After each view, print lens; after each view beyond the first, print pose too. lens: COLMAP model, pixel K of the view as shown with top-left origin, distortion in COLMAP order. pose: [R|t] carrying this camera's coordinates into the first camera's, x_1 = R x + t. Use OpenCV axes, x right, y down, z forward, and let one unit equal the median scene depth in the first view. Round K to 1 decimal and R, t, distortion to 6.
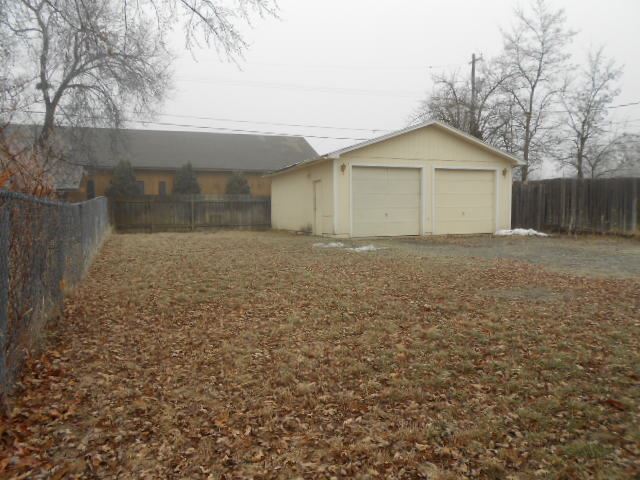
lens RADIAL K [[496.7, 0, 325.6], [0, 496.7, 240.6], [0, 0, 1]] dist [0.019492, -0.015099]
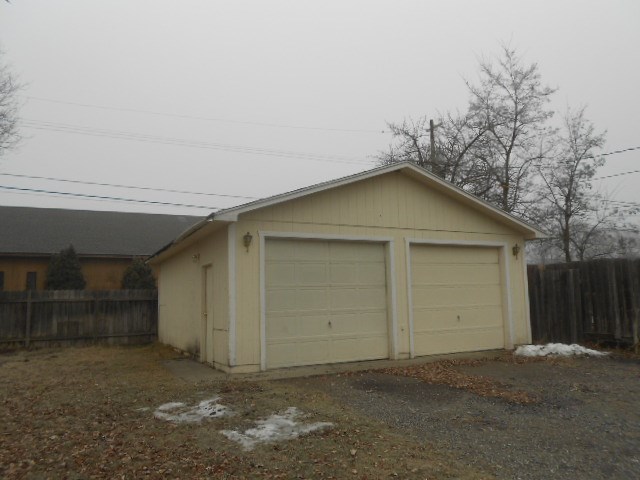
lens RADIAL K [[496.7, 0, 322.5], [0, 496.7, 244.9], [0, 0, 1]] dist [0.019492, -0.015099]
pose [[0.995718, -0.005144, 0.092300, 0.045805], [0.020902, 0.985121, -0.170585, -0.032432], [-0.090049, 0.171784, 0.981010, 0.316486]]
